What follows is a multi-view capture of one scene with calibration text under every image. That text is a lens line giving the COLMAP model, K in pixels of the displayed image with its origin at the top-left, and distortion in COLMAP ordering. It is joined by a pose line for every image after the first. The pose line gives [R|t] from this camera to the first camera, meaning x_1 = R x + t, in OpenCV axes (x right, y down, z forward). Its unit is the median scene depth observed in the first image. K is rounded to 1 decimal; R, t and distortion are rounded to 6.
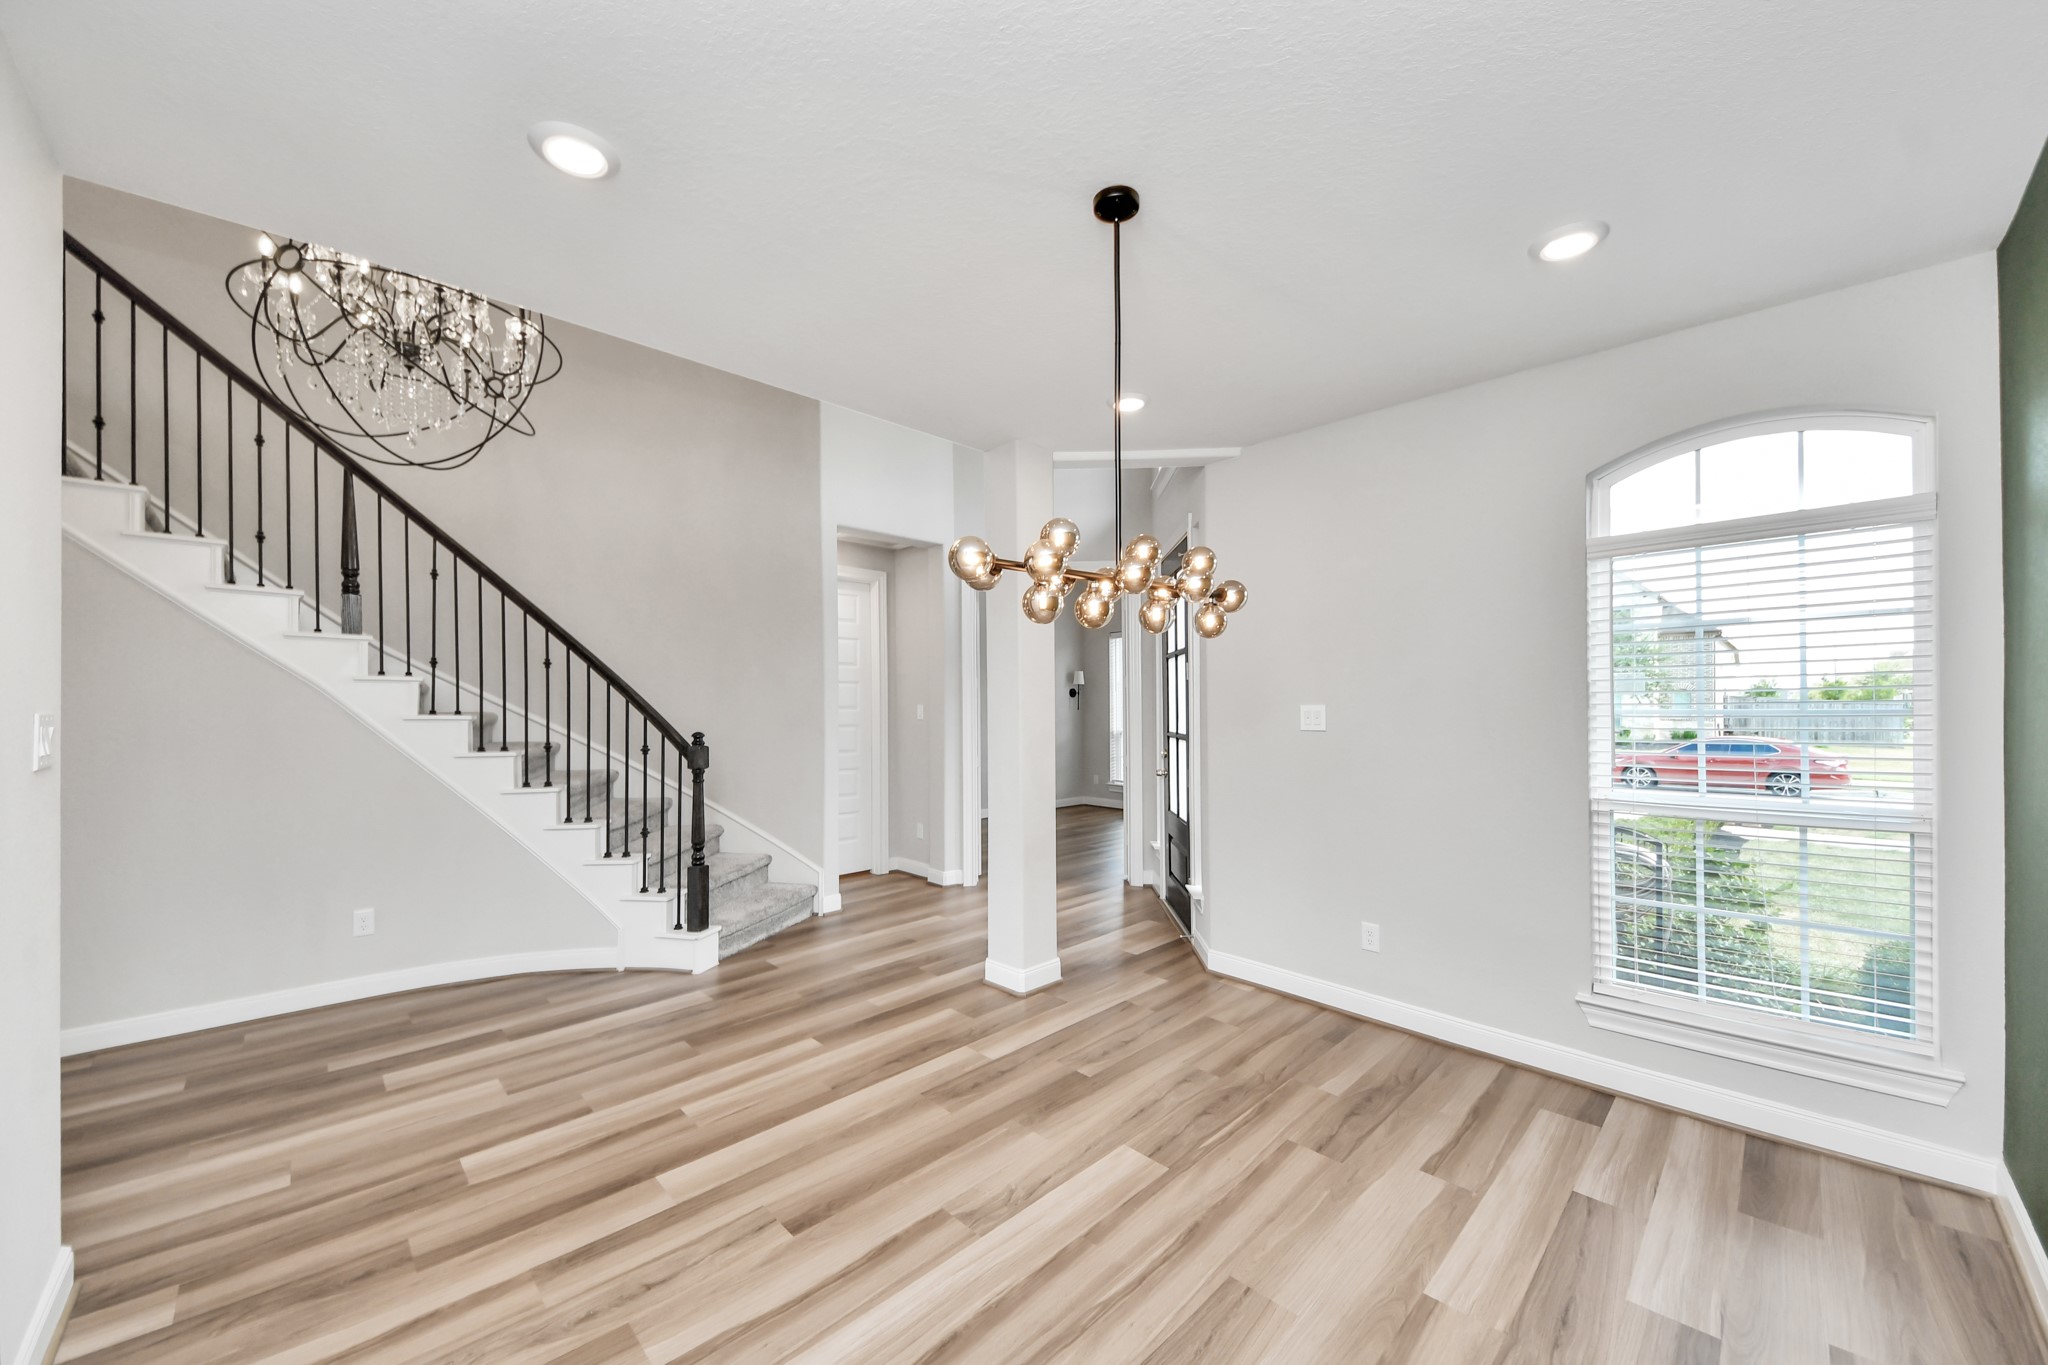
lens RADIAL K [[758.1, 0, 1030.6], [0, 758.1, 684.8], [0, 0, 1]] dist [-0.011990, -0.001943]
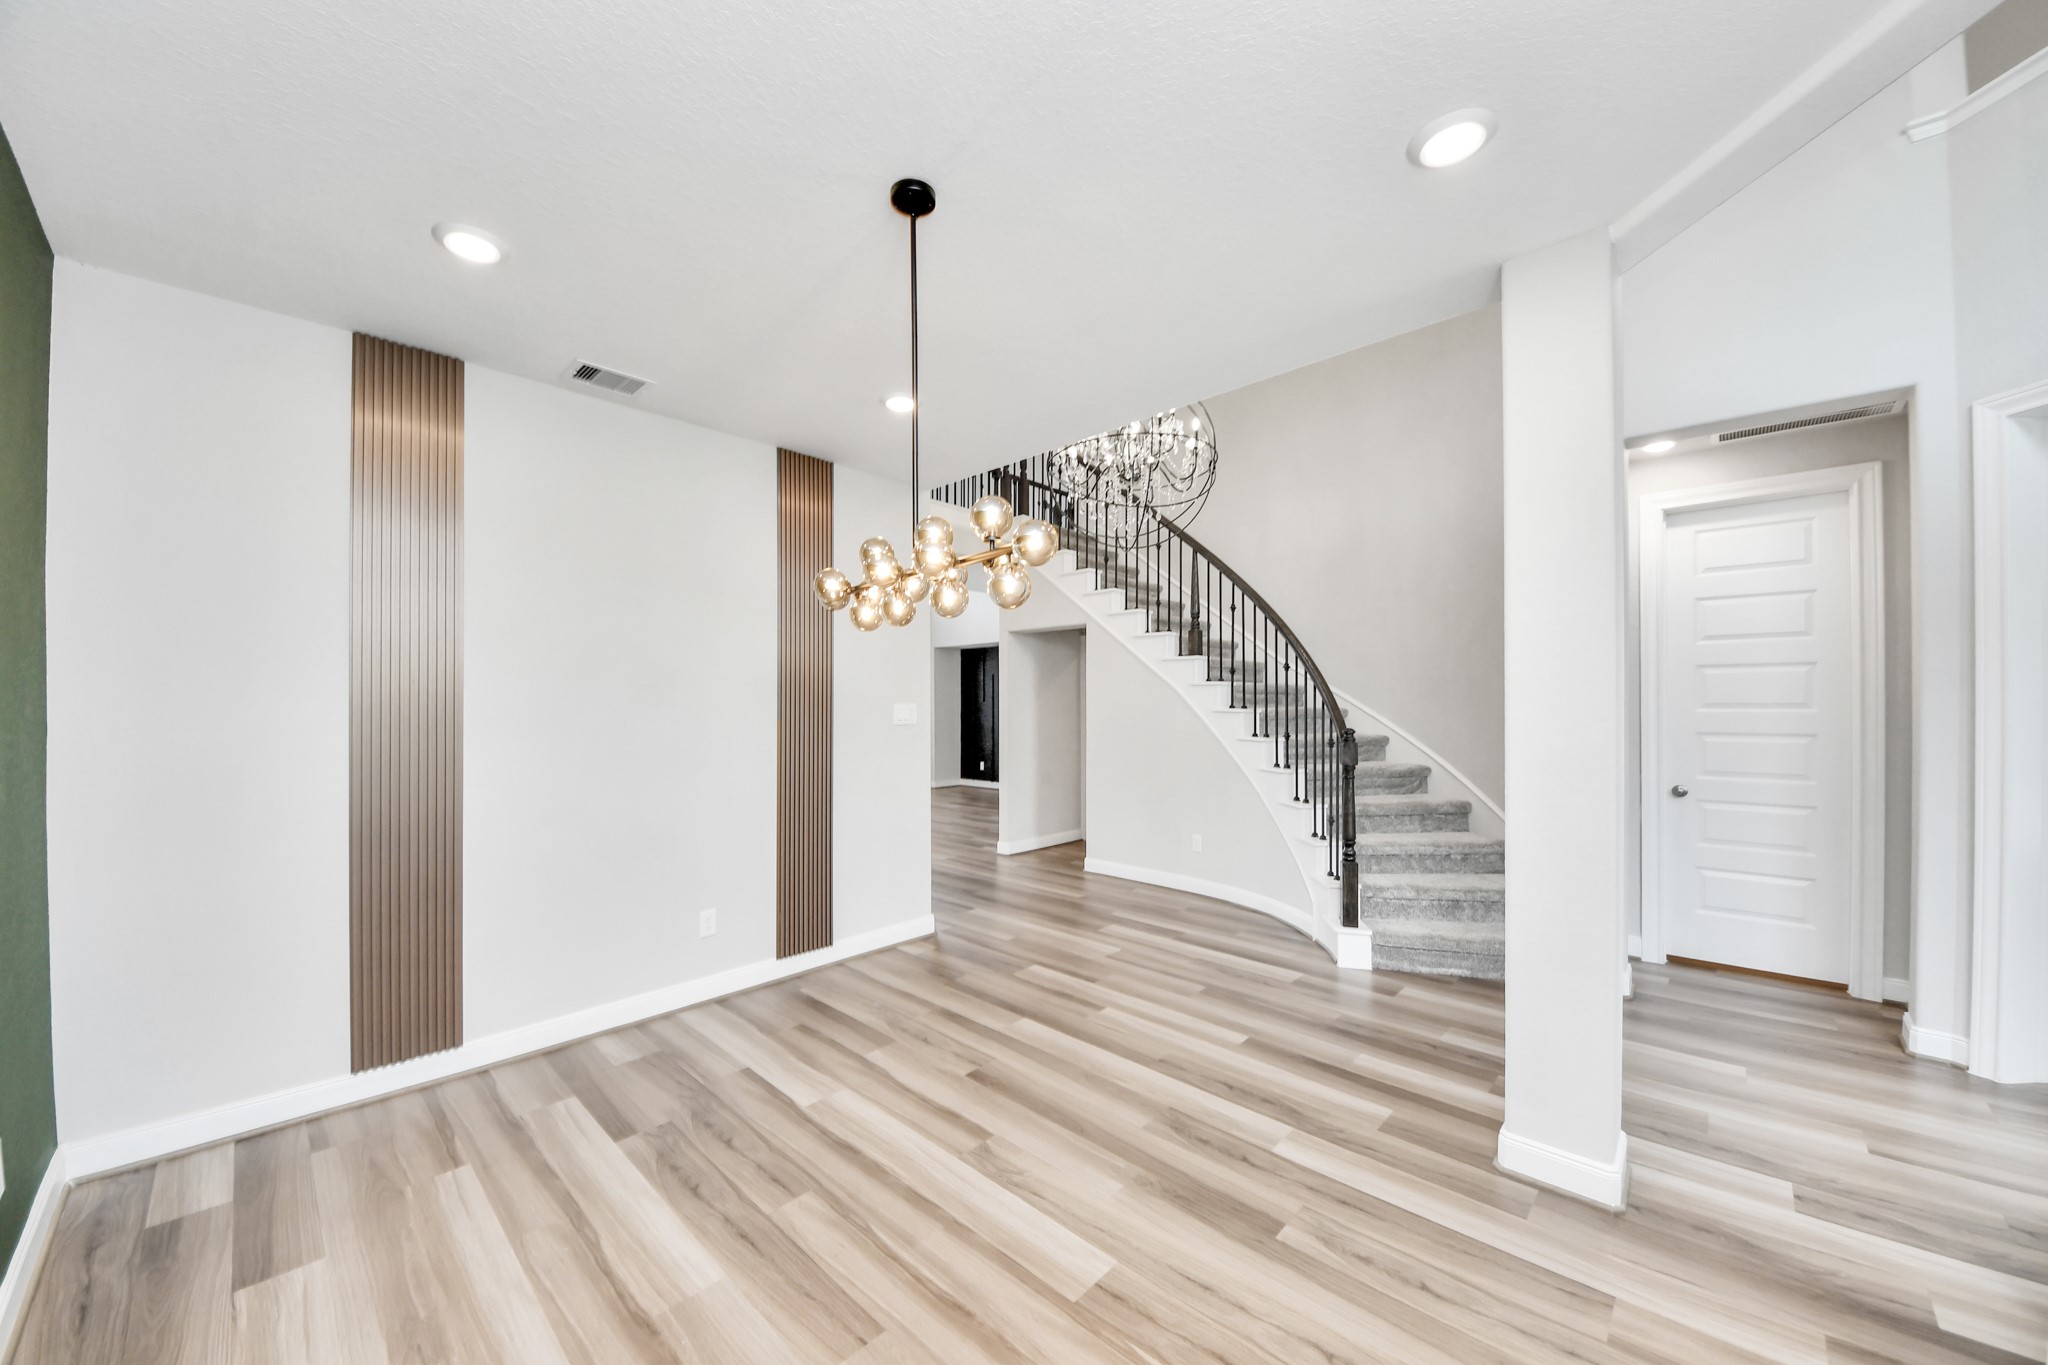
lens RADIAL K [[758.1, 0, 1028.0], [0, 758.1, 692.7], [0, 0, 1]] dist [-0.011990, -0.001943]
pose [[0.032585, 0.003492, -0.999463, 0.820458], [0.012937, 0.999909, 0.003916, 0.005482], [0.999385, -0.013058, 0.032537, 0.800488]]
